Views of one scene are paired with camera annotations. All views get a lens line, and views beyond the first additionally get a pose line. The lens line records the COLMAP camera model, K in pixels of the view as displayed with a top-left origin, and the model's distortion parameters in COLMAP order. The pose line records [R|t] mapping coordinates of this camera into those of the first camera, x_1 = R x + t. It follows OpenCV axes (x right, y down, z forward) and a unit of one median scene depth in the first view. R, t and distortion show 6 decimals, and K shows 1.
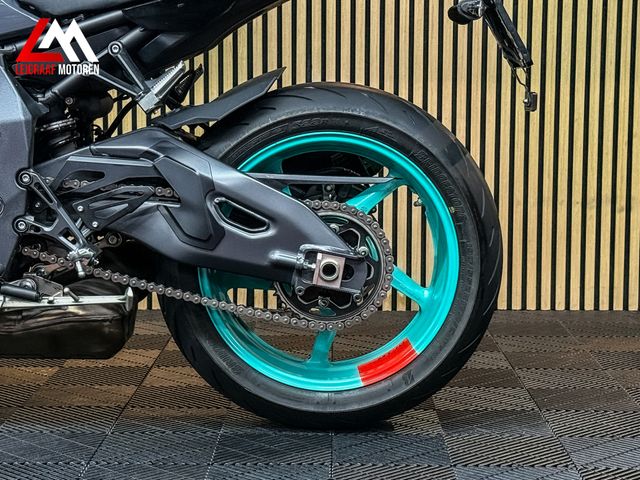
lens RADIAL K [[1389.9, 0, 323.4], [0, 1389.9, 240.8], [0, 0, 1]] dist [0.150835, 0.000000]
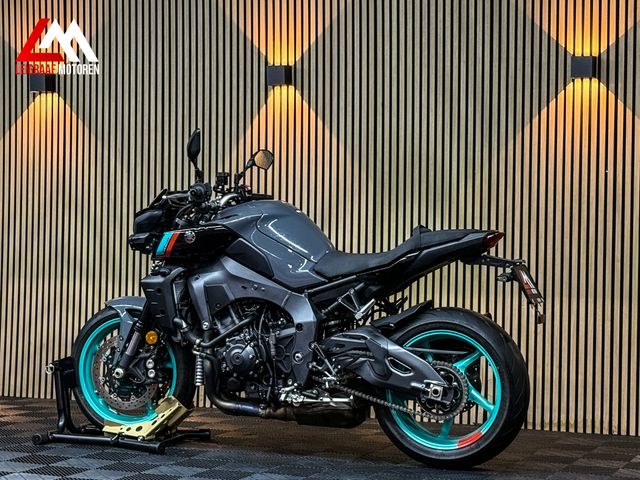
lens RADIAL K [[1389.9, 0, 320.3], [0, 1389.9, 244.0], [0, 0, 1]] dist [0.150835, 0.000000]
pose [[0.928407, 0.011445, -0.371389, 0.645068], [-0.054140, 0.993025, -0.104739, 0.028558], [0.367600, 0.117348, 0.922551, -1.137526]]
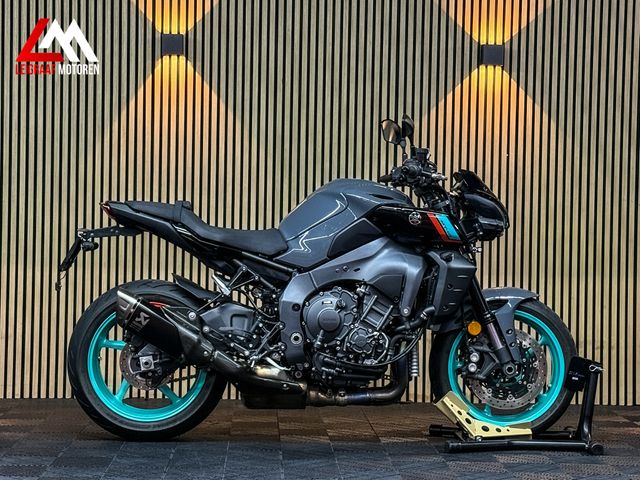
lens RADIAL K [[1389.9, 0, 317.7], [0, 1389.9, 233.8], [0, 0, 1]] dist [0.150835, 0.000000]
pose [[0.998785, 0.015491, 0.046774, -0.371381], [-0.010429, 0.994248, -0.106590, 0.043859], [-0.048156, 0.105973, 0.993202, -1.249670]]
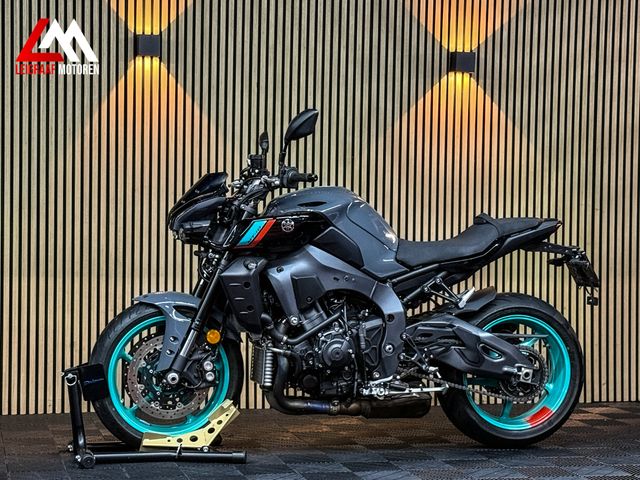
lens RADIAL K [[1389.9, 0, 317.0], [0, 1389.9, 243.6], [0, 0, 1]] dist [0.150835, 0.000000]
pose [[0.969055, 0.006596, 0.246759, -0.887287], [0.017713, 0.995208, -0.096163, 0.020045], [-0.246211, 0.097557, 0.964294, -1.150782]]
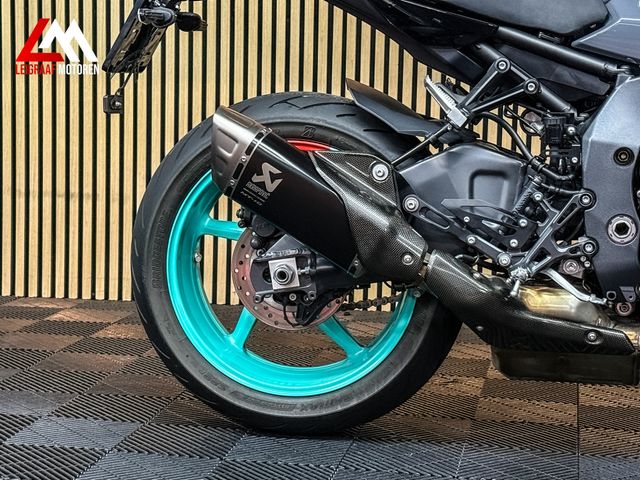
lens RADIAL K [[1389.9, 0, 319.9], [0, 1389.9, 244.9], [0, 0, 1]] dist [0.150835, 0.000000]
pose [[0.984807, 0.038142, -0.169409, -0.340036], [-0.036076, 0.999233, 0.015259, -0.022261], [0.169861, -0.008916, 0.985428, -0.010410]]
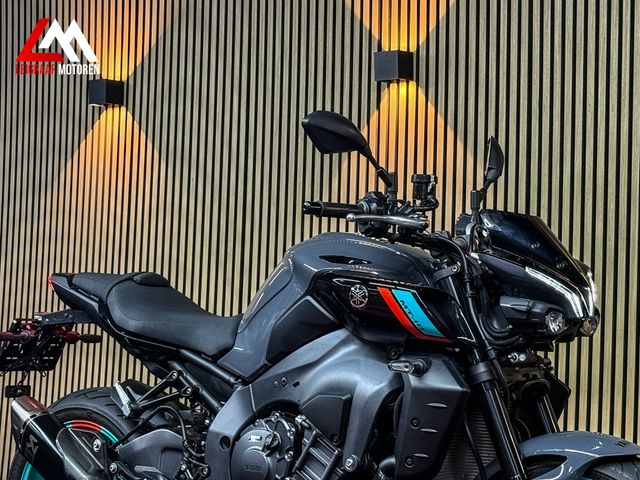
lens RADIAL K [[1389.9, 0, 319.9], [0, 1389.9, 237.4], [0, 0, 1]] dist [0.150835, 0.000000]
pose [[0.799837, -0.006583, -0.600182, 0.586119], [-0.101811, 0.983962, -0.146471, -0.081557], [0.591520, 0.178258, 0.786338, -0.089489]]
